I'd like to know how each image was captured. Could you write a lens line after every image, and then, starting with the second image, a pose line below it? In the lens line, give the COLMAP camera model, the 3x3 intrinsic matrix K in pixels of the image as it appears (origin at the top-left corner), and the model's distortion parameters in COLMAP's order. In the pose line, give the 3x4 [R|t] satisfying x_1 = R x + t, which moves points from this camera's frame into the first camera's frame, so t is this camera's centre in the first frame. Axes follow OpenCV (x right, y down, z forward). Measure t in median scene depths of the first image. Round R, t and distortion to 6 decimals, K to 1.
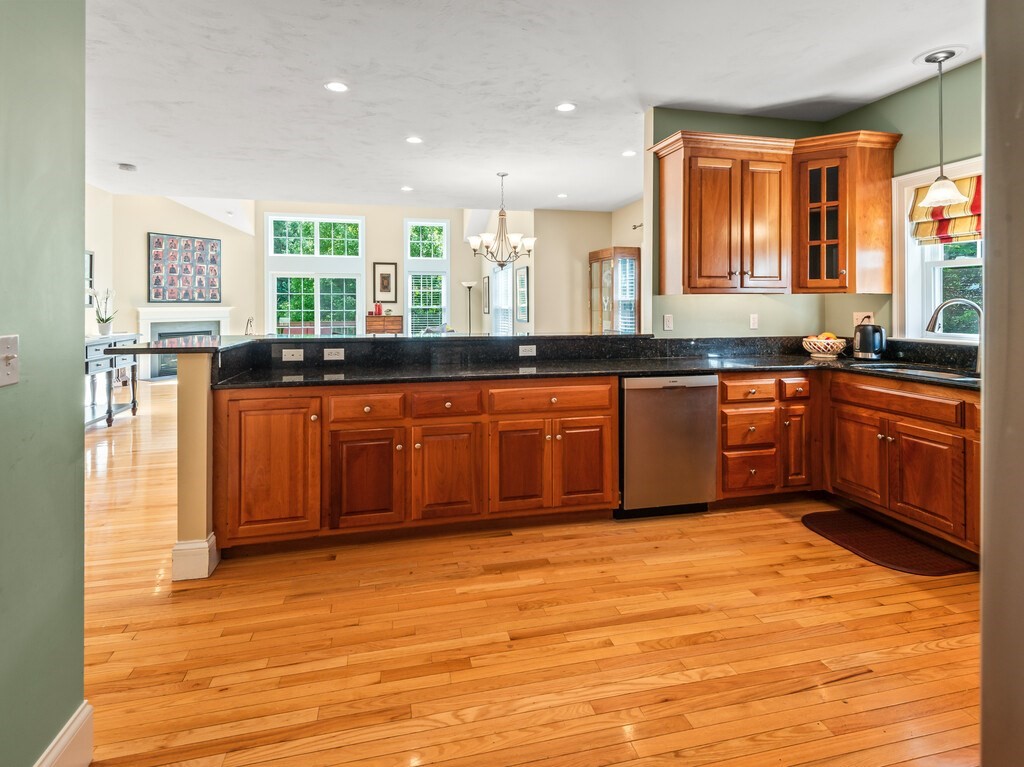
lens RADIAL K [[505.9, 0, 515.6], [0, 505.9, 305.7], [0, 0, 1]] dist [0.040995, -0.020638]
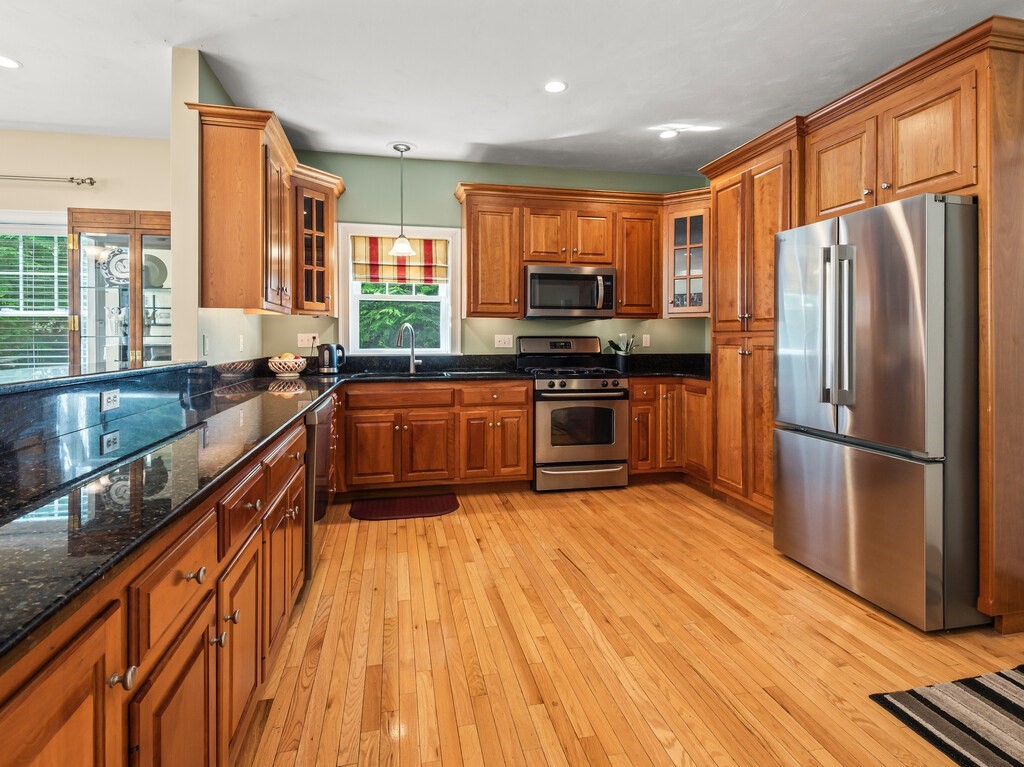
lens RADIAL K [[520.9, 0, 495.4], [0, 520.9, 340.6], [0, 0, 1]] dist [-0.025749, -0.000416]
pose [[0.048367, -0.001142, 0.998829, -0.512261], [0.005194, 0.999986, 0.000891, 0.034055], [-0.998816, 0.005145, 0.048372, 0.620911]]
